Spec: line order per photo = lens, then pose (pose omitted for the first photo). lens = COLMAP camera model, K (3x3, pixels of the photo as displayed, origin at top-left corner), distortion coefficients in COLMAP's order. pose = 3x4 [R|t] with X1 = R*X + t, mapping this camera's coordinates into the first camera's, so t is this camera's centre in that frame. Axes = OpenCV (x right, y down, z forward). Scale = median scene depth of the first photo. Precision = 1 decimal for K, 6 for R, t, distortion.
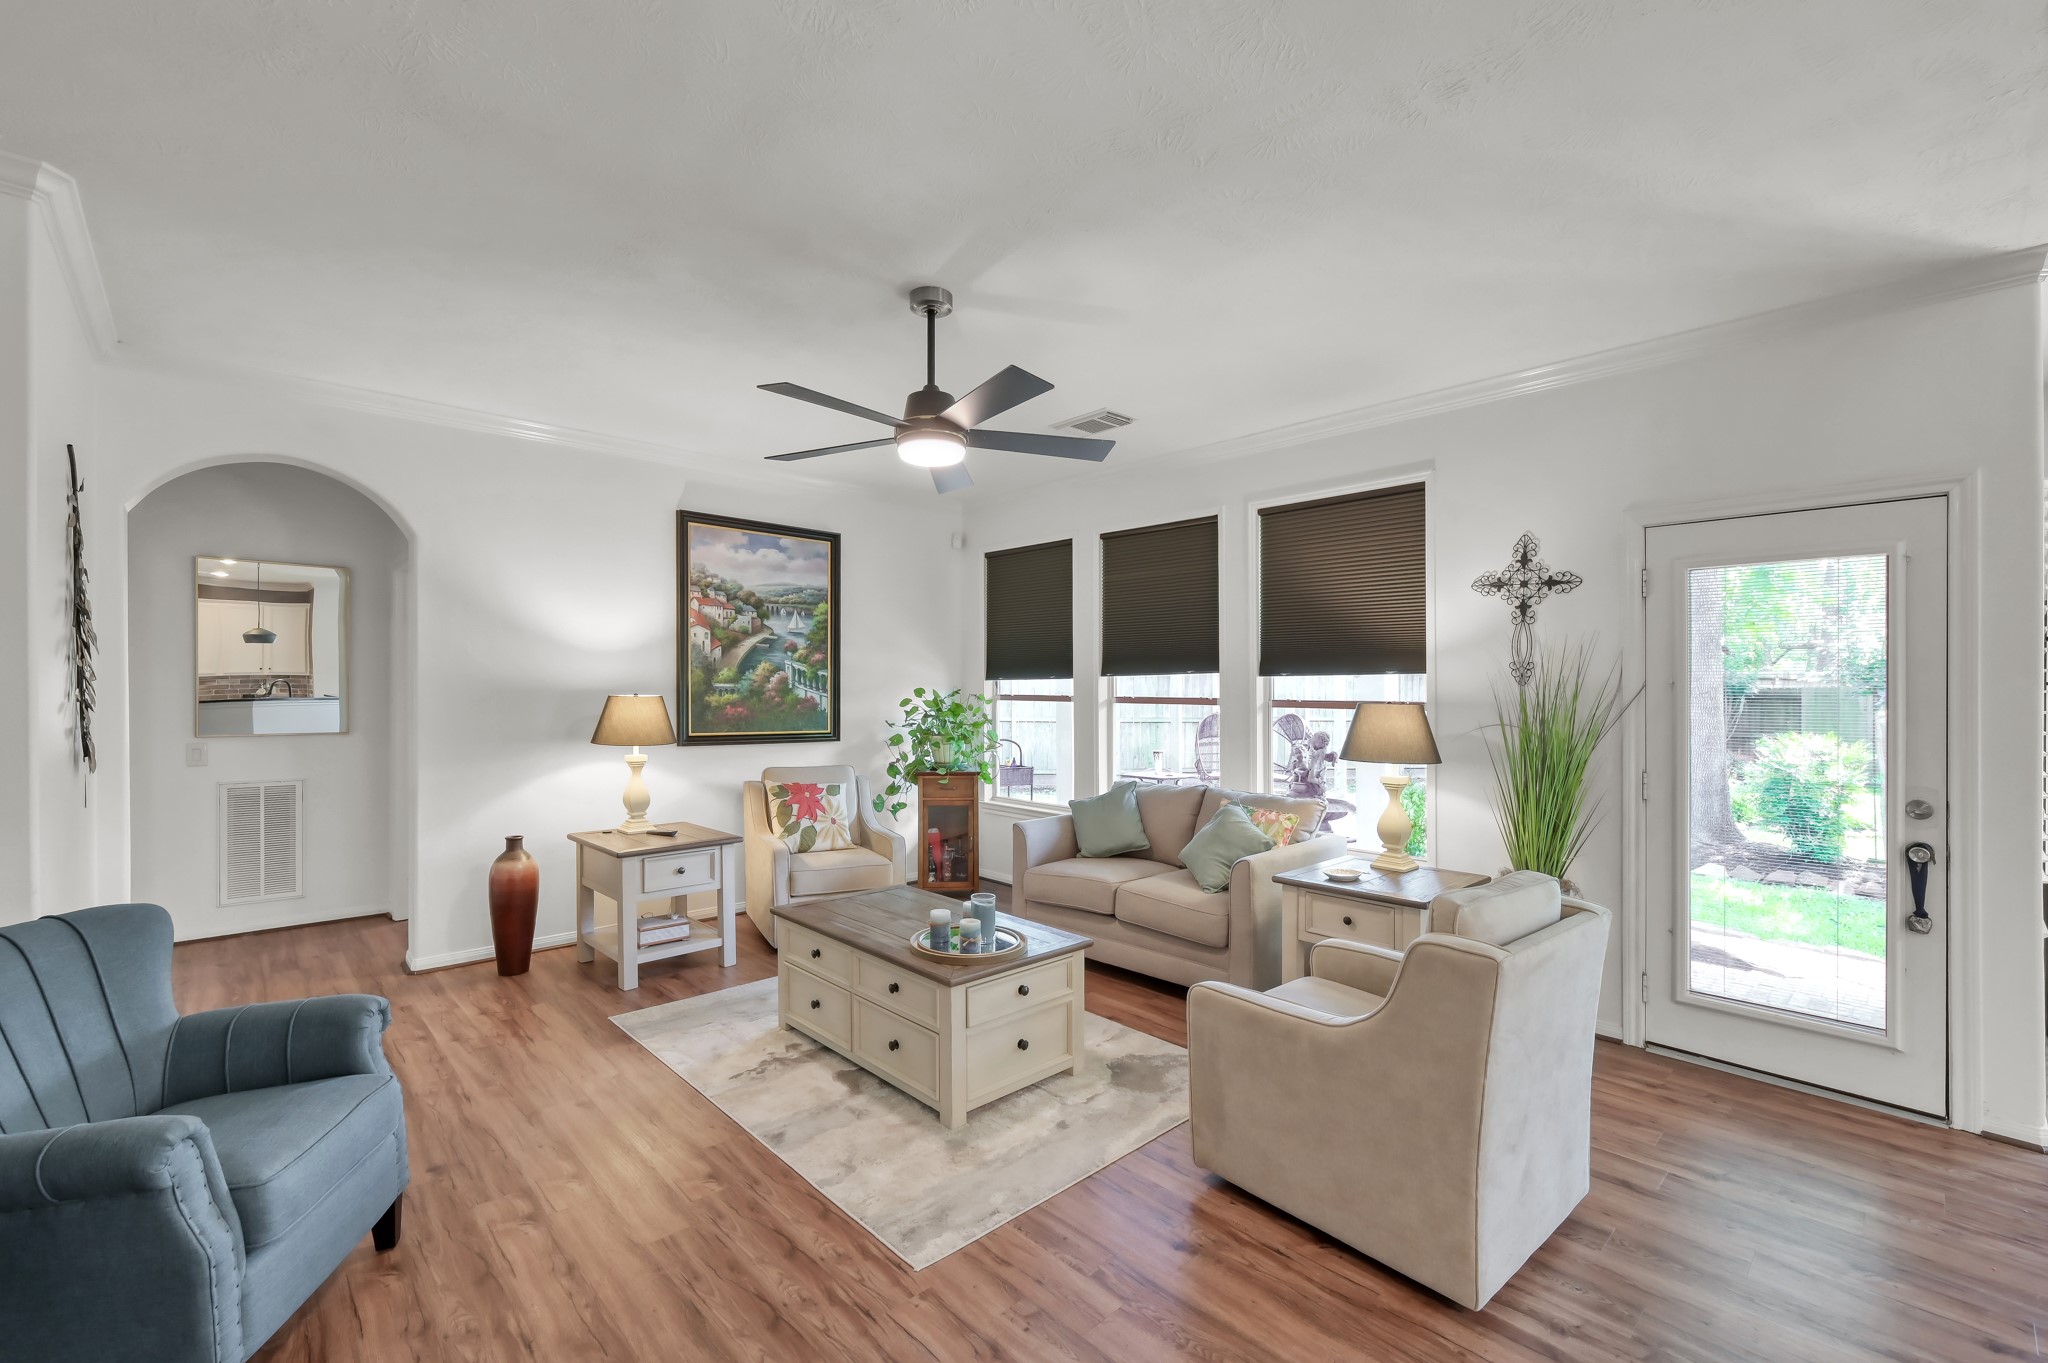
lens RADIAL K [[865.8, 0, 1022.1], [0, 865.8, 698.9], [0, 0, 1]] dist [-0.002766, 0.000008]
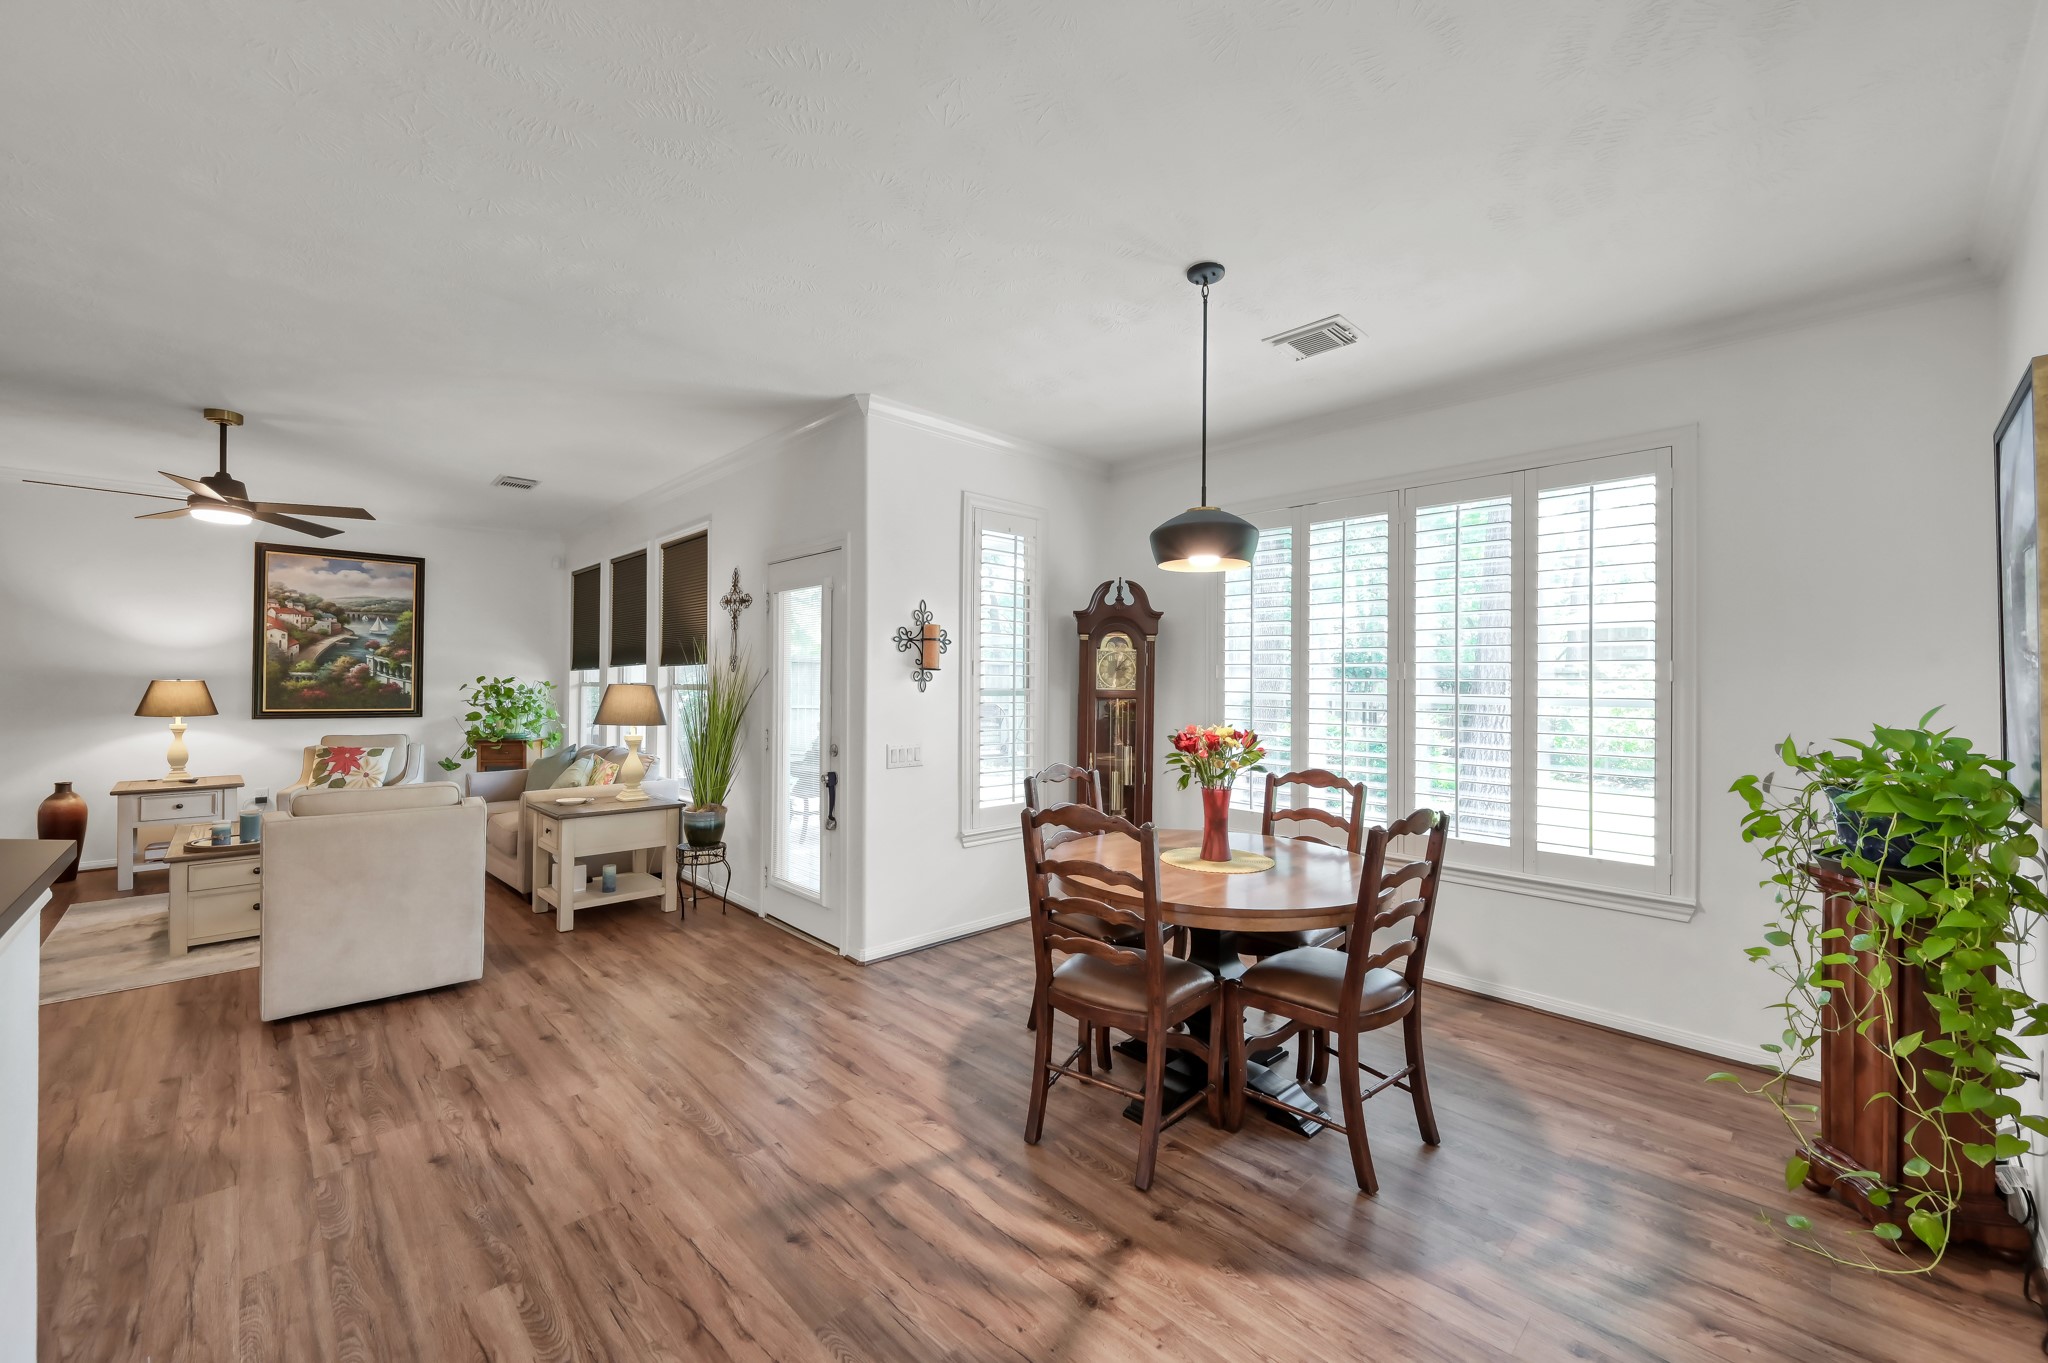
lens RADIAL K [[803.8, 0, 1025.1], [0, 803.8, 674.5], [0, 0, 1]] dist [-0.000242, -0.000554]
pose [[0.999882, 0.000681, 0.015351, 0.741848], [-0.000318, 0.999720, -0.023652, 0.014321], [-0.015362, 0.023644, 0.999602, -0.244370]]
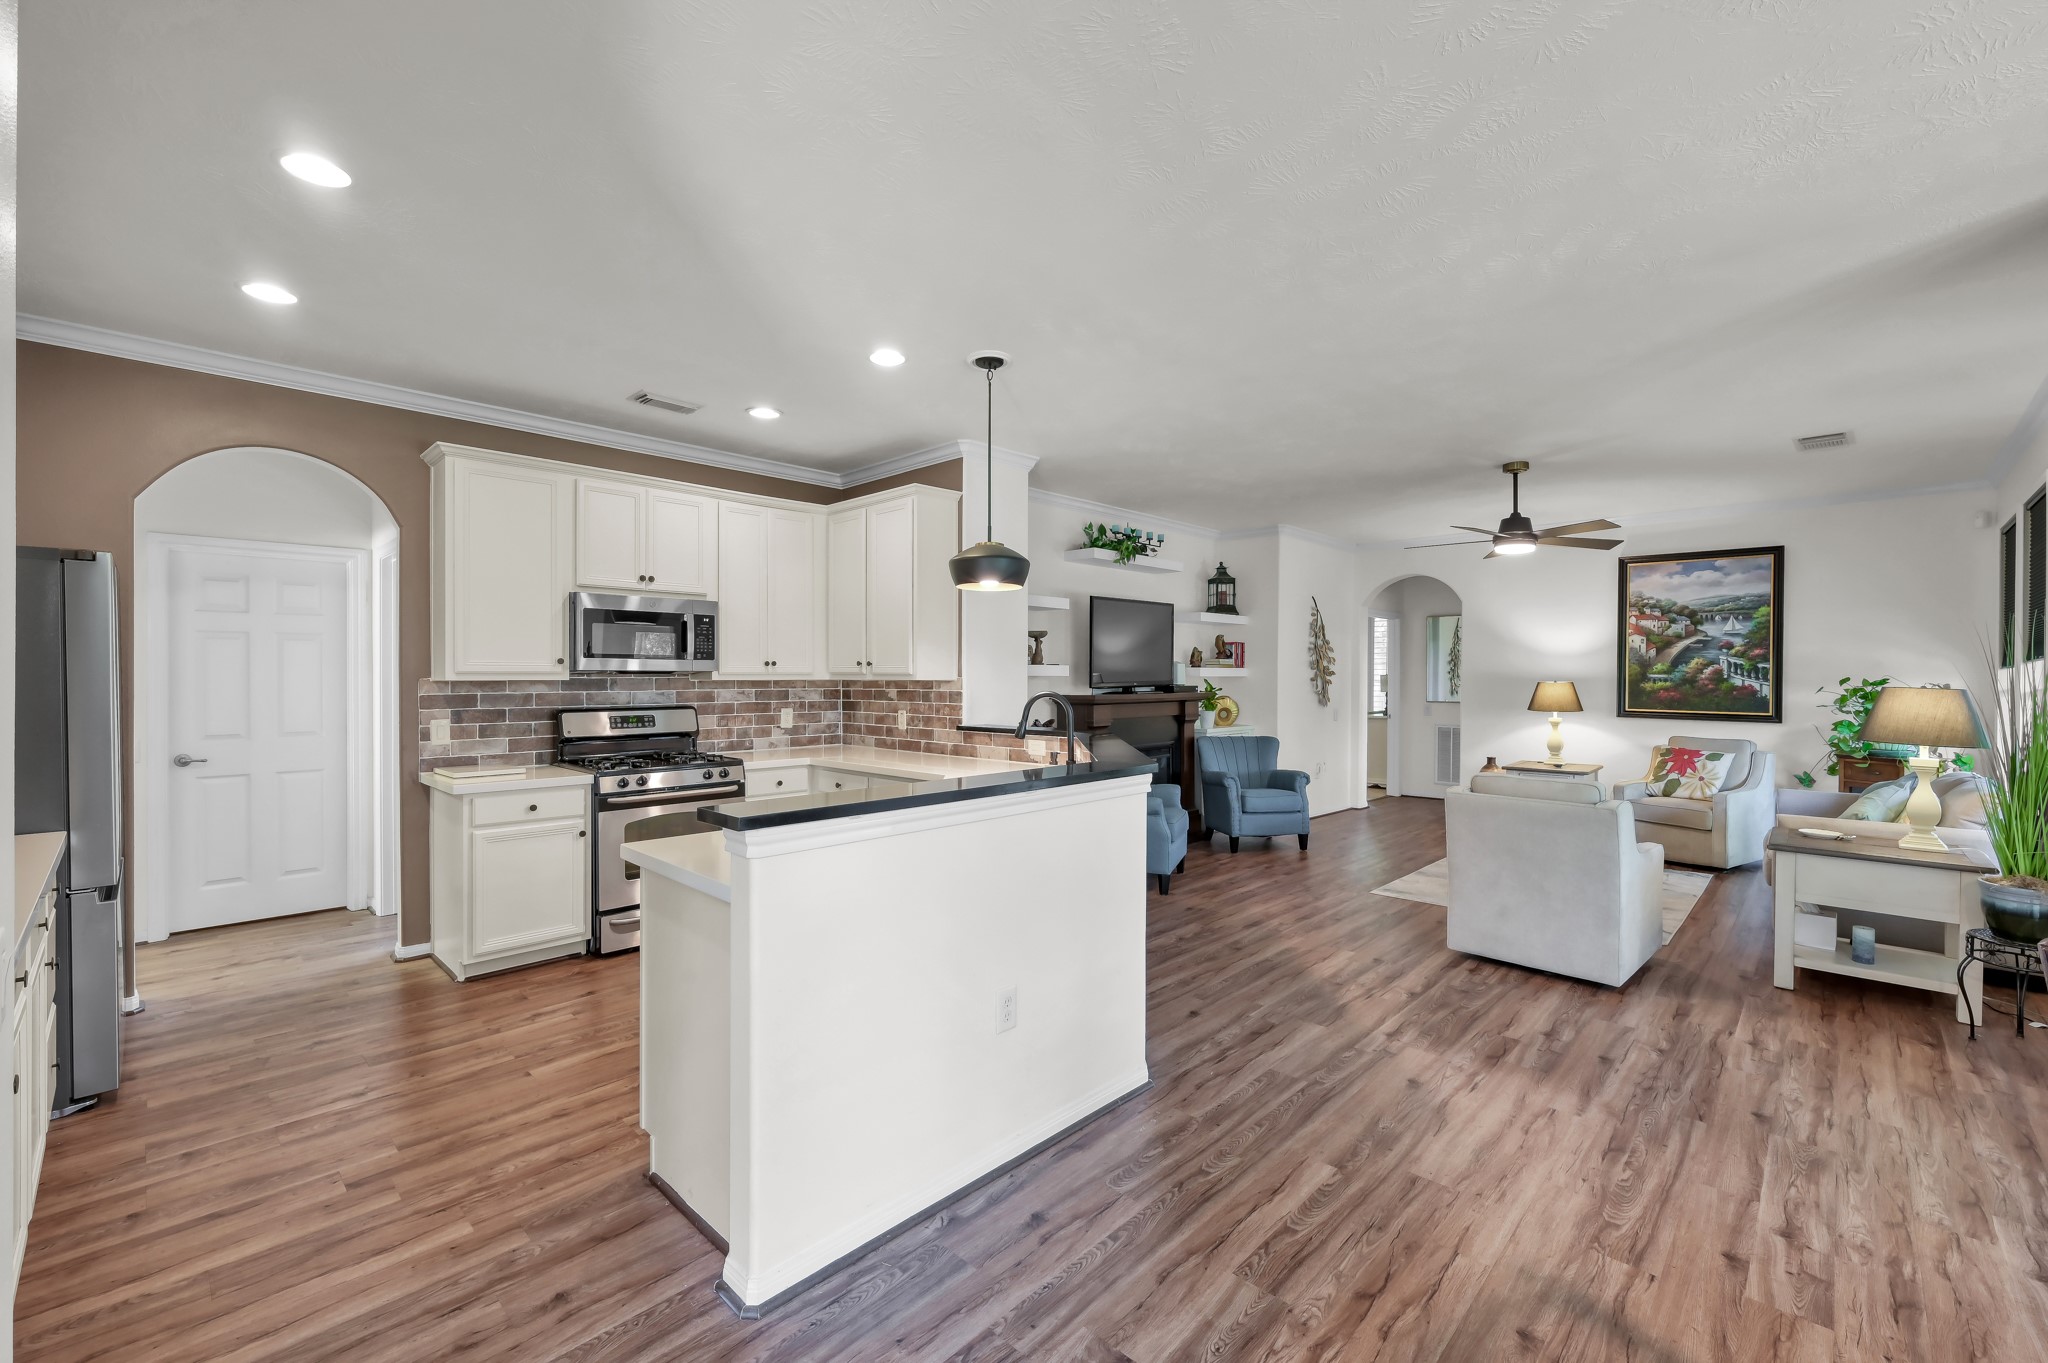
lens RADIAL K [[851.5, 0, 1024.0], [0, 851.5, 681.5], [0, 0, 1]] dist [-0.001528, -0.000318]
pose [[0.045446, 0.000036, -0.998967, 0.971729], [-0.017416, 0.999848, -0.000757, 0.012197], [0.998815, 0.017433, 0.045440, -0.078567]]
